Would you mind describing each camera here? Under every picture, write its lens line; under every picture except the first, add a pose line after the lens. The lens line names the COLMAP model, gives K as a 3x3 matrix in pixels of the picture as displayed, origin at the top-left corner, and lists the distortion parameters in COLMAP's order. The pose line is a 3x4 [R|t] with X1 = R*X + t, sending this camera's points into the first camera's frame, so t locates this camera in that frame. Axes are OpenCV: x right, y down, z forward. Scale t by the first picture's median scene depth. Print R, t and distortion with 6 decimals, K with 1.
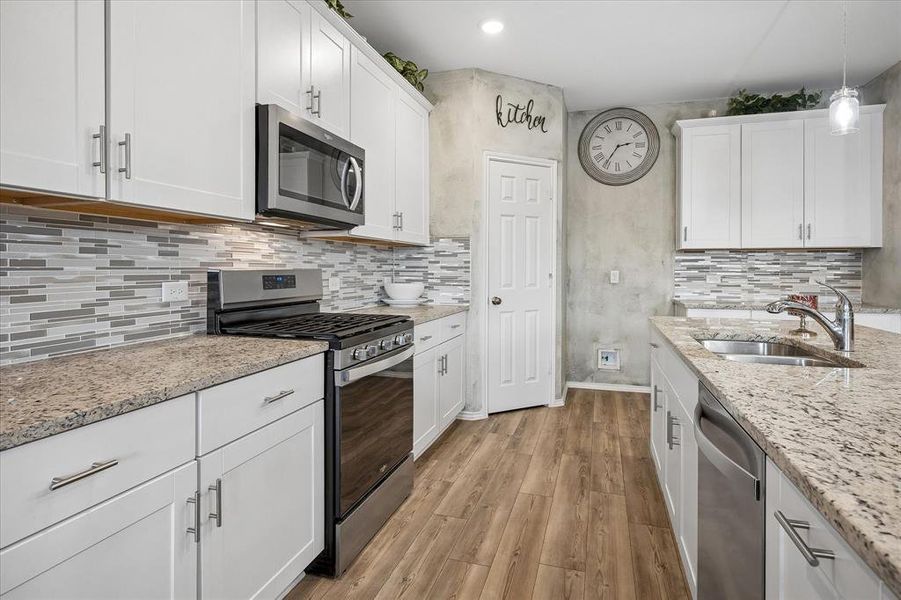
lens RADIAL K [[482.6, 0, 446.7], [0, 482.6, 274.1], [0, 0, 1]] dist [-0.006360, 0.000271]
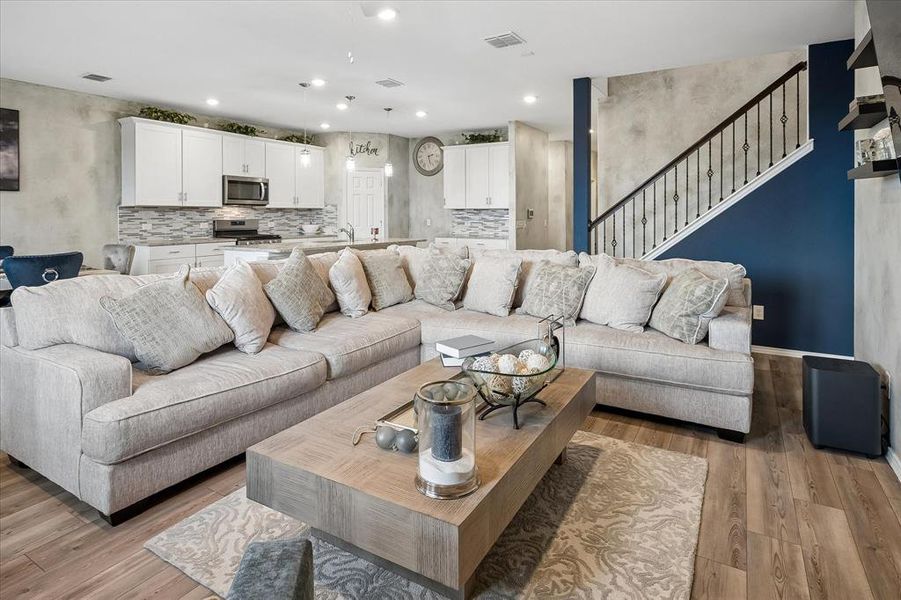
lens RADIAL K [[499.4, 0, 445.3], [0, 499.4, 218.7], [0, 0, 1]] dist [0.002593, -0.003261]
pose [[0.970216, 0.001468, -0.242238, 1.342528], [-0.002033, 0.999996, -0.002083, -0.008098], [0.242234, 0.002513, 0.970215, -1.414123]]
